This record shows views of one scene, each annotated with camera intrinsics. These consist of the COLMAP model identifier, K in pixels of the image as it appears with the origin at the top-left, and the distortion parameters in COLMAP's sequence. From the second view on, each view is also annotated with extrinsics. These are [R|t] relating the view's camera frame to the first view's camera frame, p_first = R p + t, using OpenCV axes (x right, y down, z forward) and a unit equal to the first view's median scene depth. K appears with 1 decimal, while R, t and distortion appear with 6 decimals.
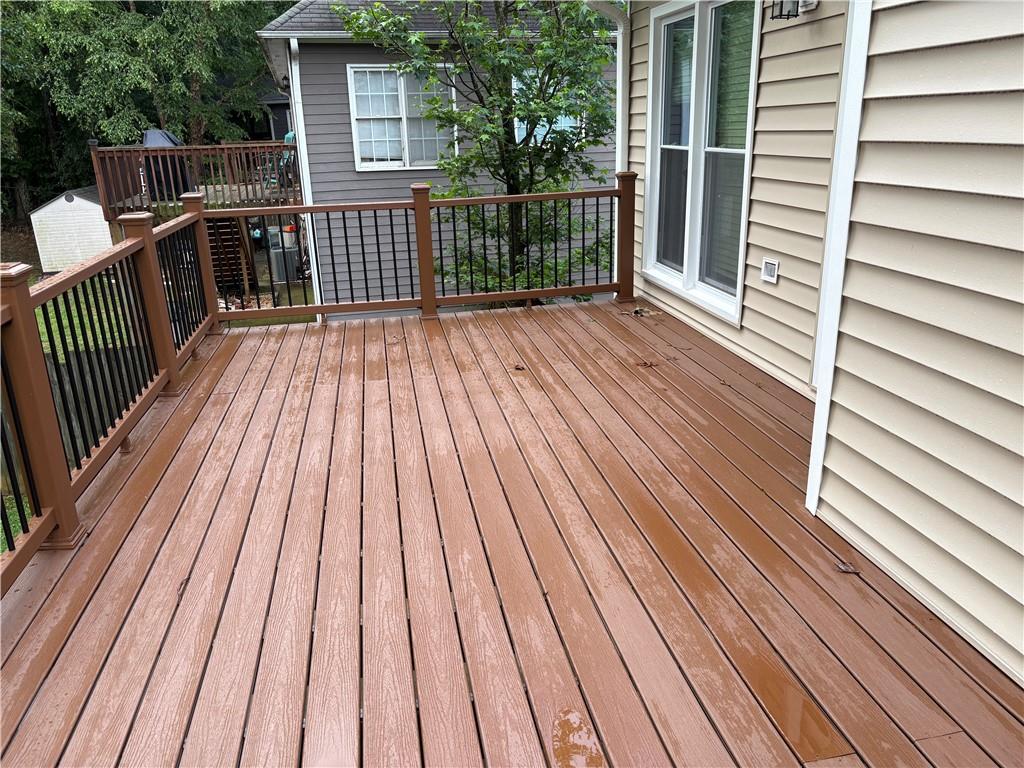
lens RADIAL K [[769.6, 0, 519.0], [0, 769.6, 382.9], [0, 0, 1]] dist [0.059309, -0.059713]
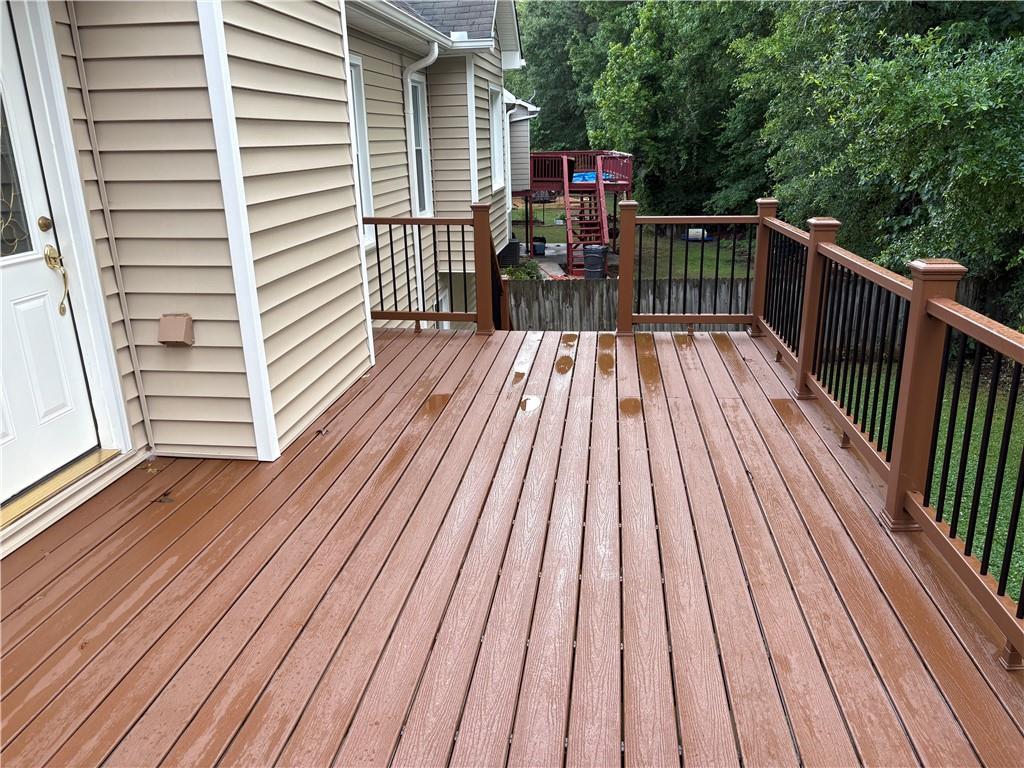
lens RADIAL K [[769.6, 0, 519.0], [0, 769.6, 382.9], [0, 0, 1]] dist [0.059309, -0.059713]
pose [[-0.951004, -0.041154, 0.306428, -0.309768], [0.147847, 0.809909, 0.567616, -0.471877], [-0.271539, 0.585110, -0.764142, 1.390913]]
